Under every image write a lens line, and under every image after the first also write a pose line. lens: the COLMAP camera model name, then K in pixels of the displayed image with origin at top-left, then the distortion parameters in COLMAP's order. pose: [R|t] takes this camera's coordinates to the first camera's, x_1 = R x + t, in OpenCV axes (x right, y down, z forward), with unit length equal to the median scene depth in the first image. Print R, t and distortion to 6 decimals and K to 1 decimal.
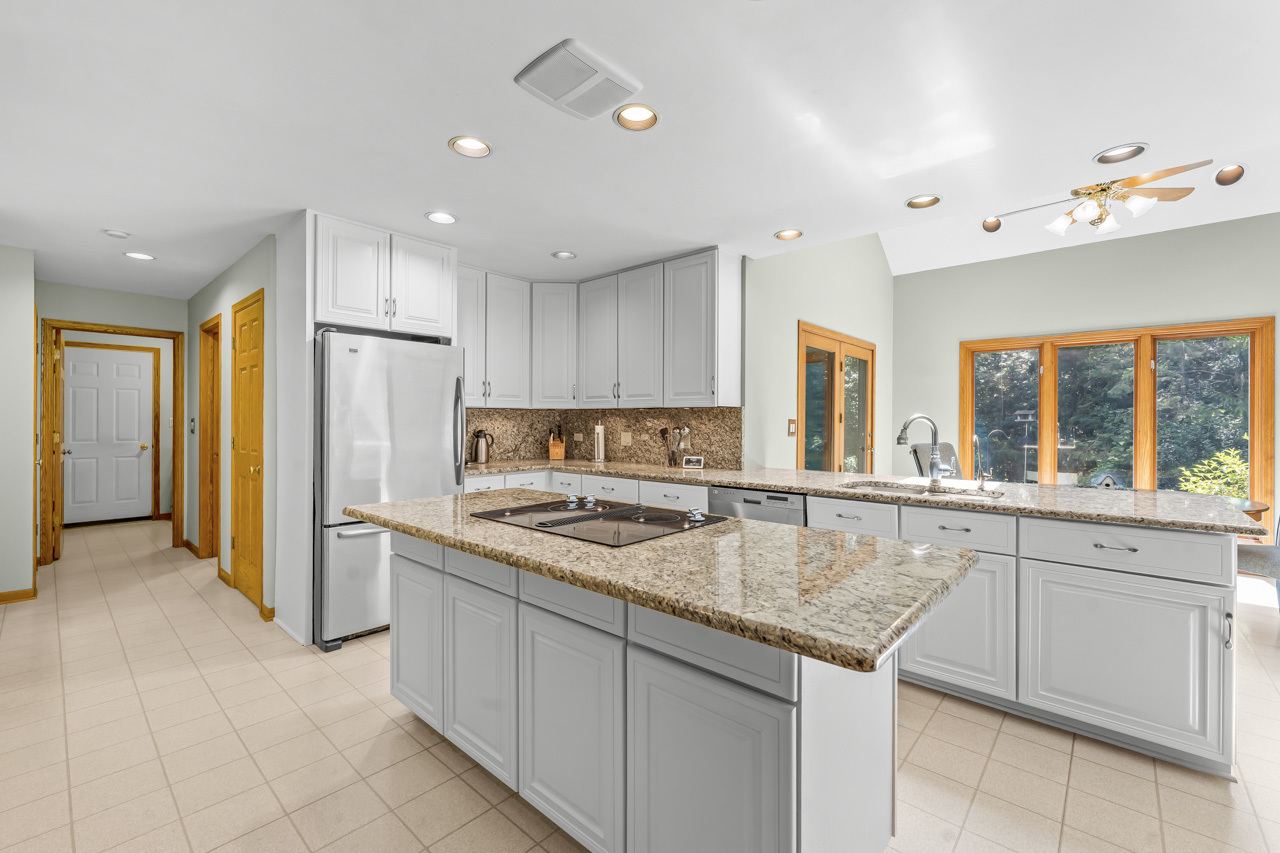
lens RADIAL K [[535.2, 0, 636.8], [0, 535.2, 421.3], [0, 0, 1]] dist [0.002850, -0.000486]
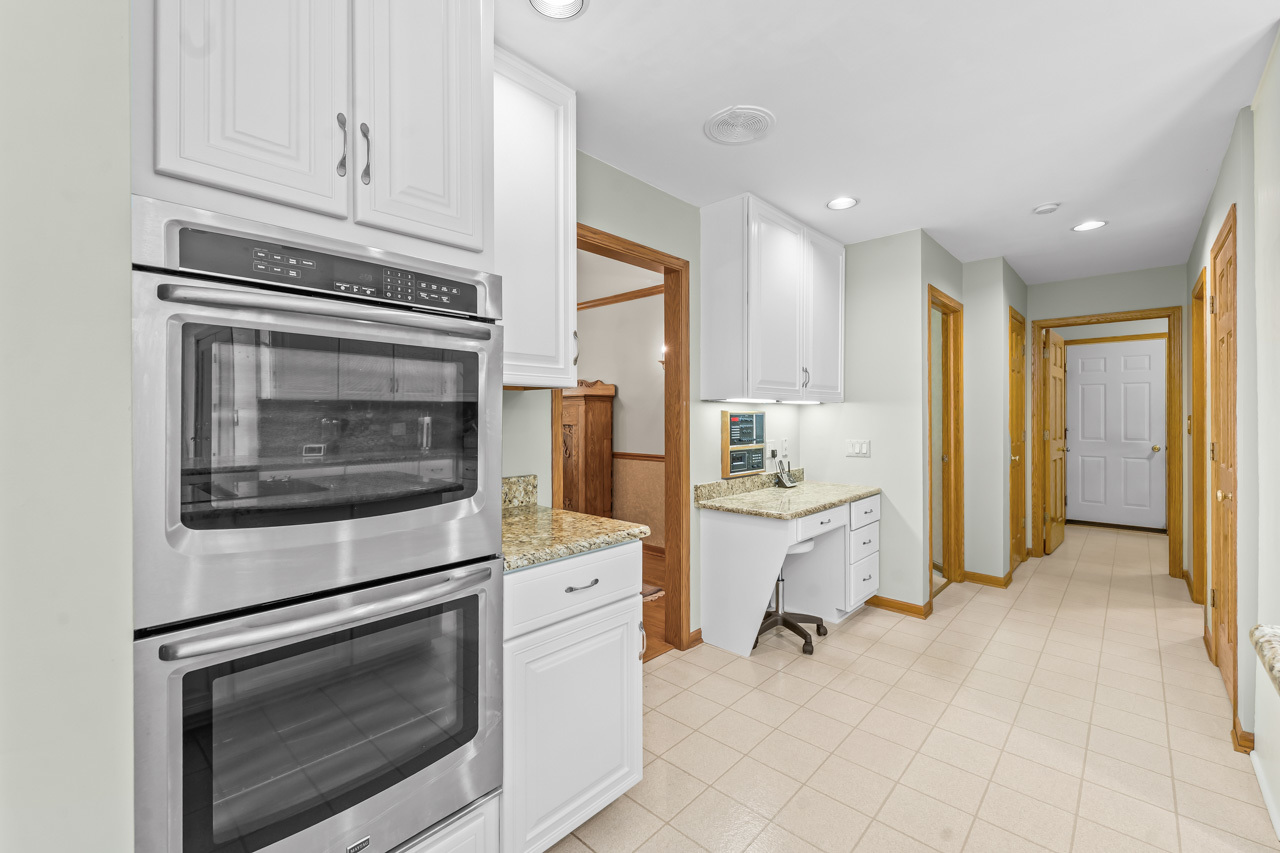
lens RADIAL K [[535.2, 0, 637.7], [0, 535.2, 413.2], [0, 0, 1]] dist [0.002850, -0.000486]
pose [[-0.018548, -0.009027, -0.999787, -0.050045], [0.000779, 0.999959, -0.009043, -0.001756], [0.999828, -0.000946, -0.018540, 0.248233]]
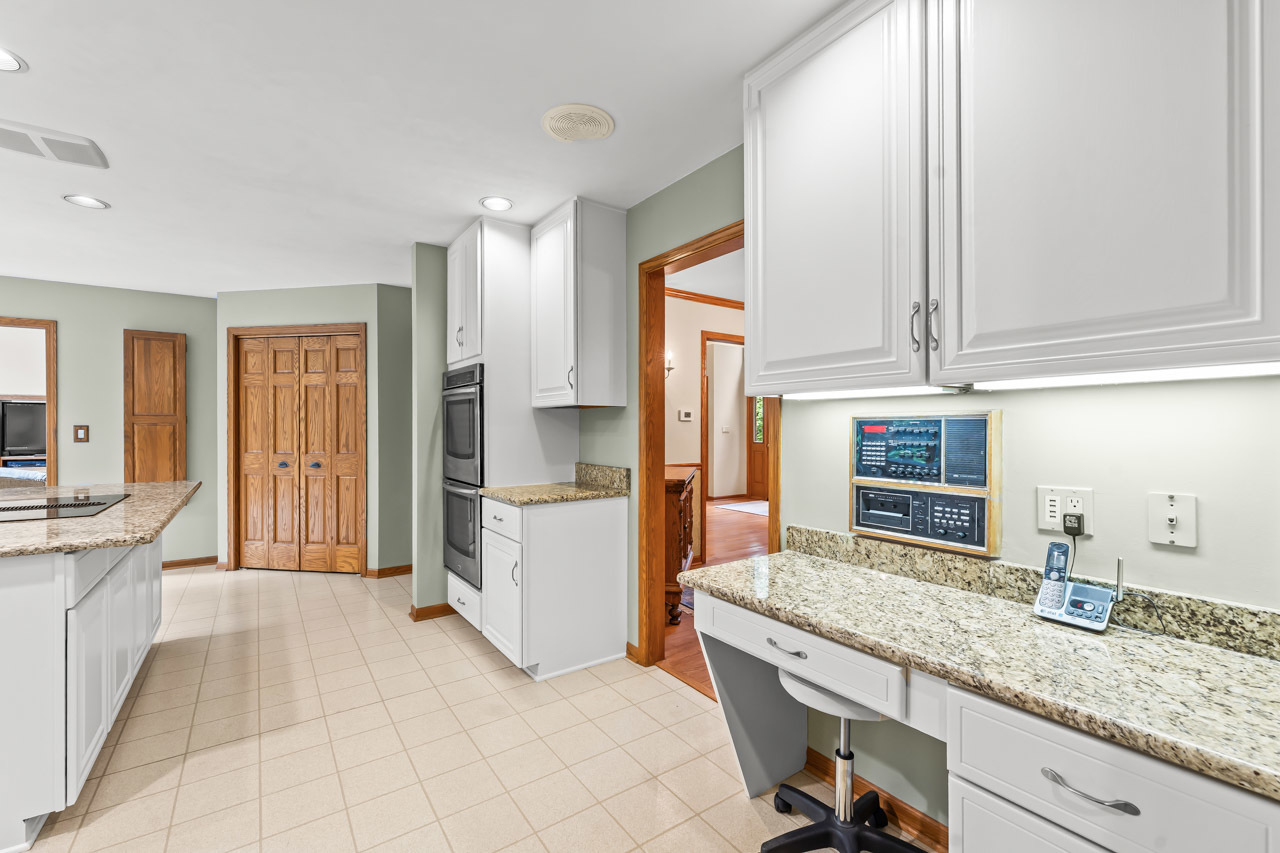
lens RADIAL K [[535.2, 0, 638.9], [0, 535.2, 432.1], [0, 0, 1]] dist [0.002850, -0.000486]
pose [[-0.976016, -0.005222, 0.217635, -0.703788], [-0.003091, 0.999944, 0.010128, -0.001286], [-0.217676, 0.009213, -0.975978, 0.790164]]
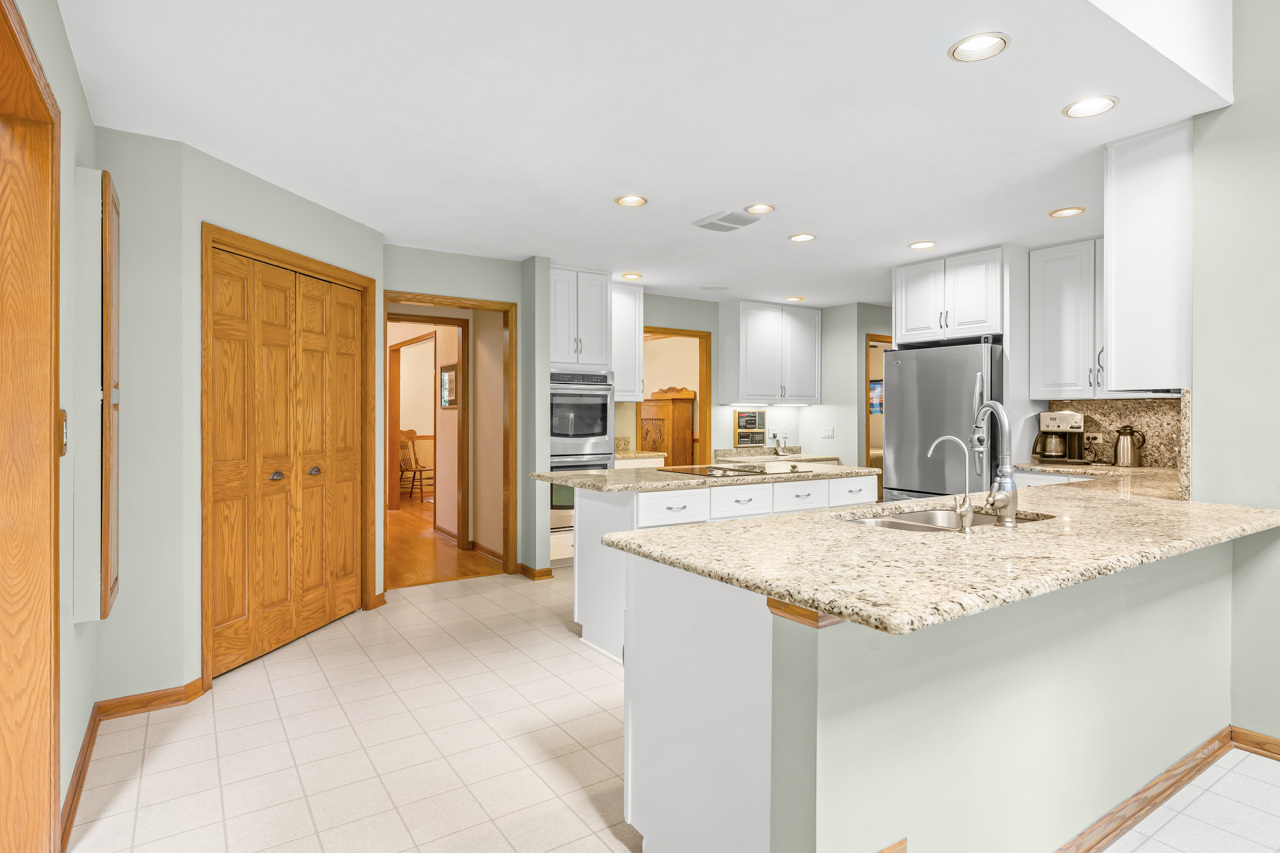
lens RADIAL K [[664.7, 0, 621.8], [0, 664.7, 414.7], [0, 0, 1]] dist [-0.008428, -0.001299]
pose [[-0.266419, -0.002020, -0.963855, 0.869287], [-0.002848, 0.999995, -0.001308, 0.002731], [0.963853, 0.002397, -0.266424, 0.518659]]
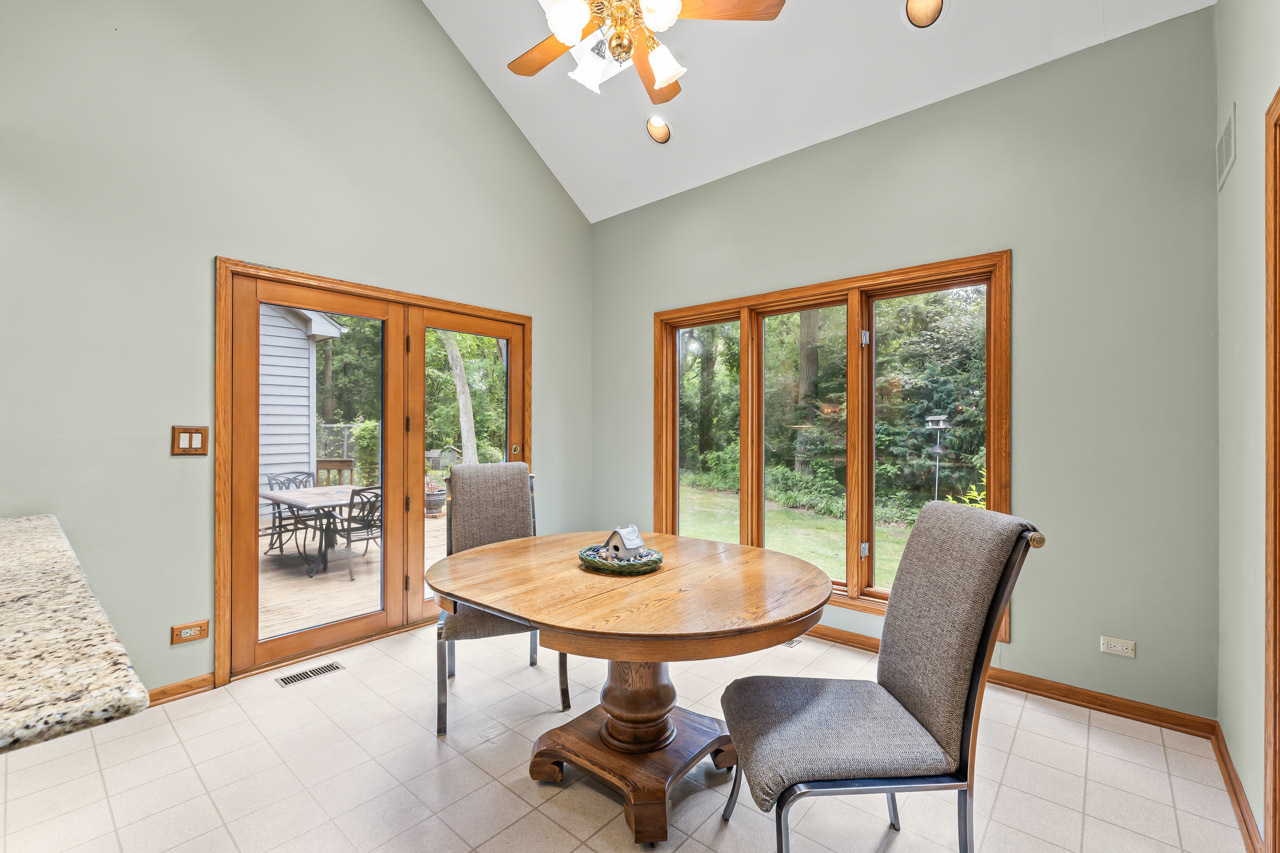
lens RADIAL K [[535.2, 0, 641.3], [0, 535.2, 428.8], [0, 0, 1]] dist [0.002850, -0.000486]
pose [[0.999881, -0.005213, 0.014495, 0.756961], [0.005260, 0.999981, -0.003217, 0.003858], [-0.014478, 0.003293, 0.999890, 0.406304]]
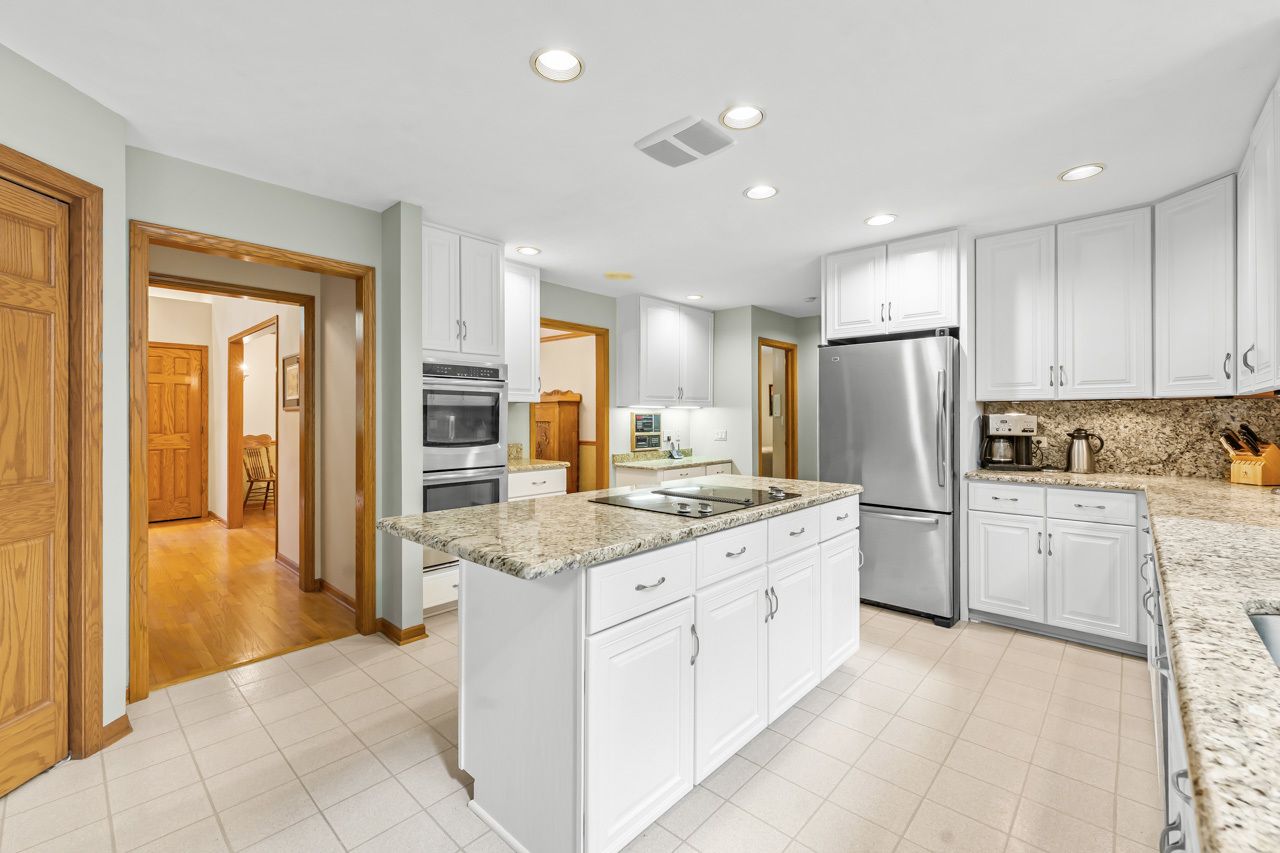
lens RADIAL K [[535.2, 0, 628.3], [0, 535.2, 415.3], [0, 0, 1]] dist [0.002850, -0.000486]
pose [[-0.025347, -0.004998, -0.999666, 0.475007], [-0.000859, 0.999987, -0.004978, 0.001318], [0.999678, 0.000732, -0.025351, 0.374297]]
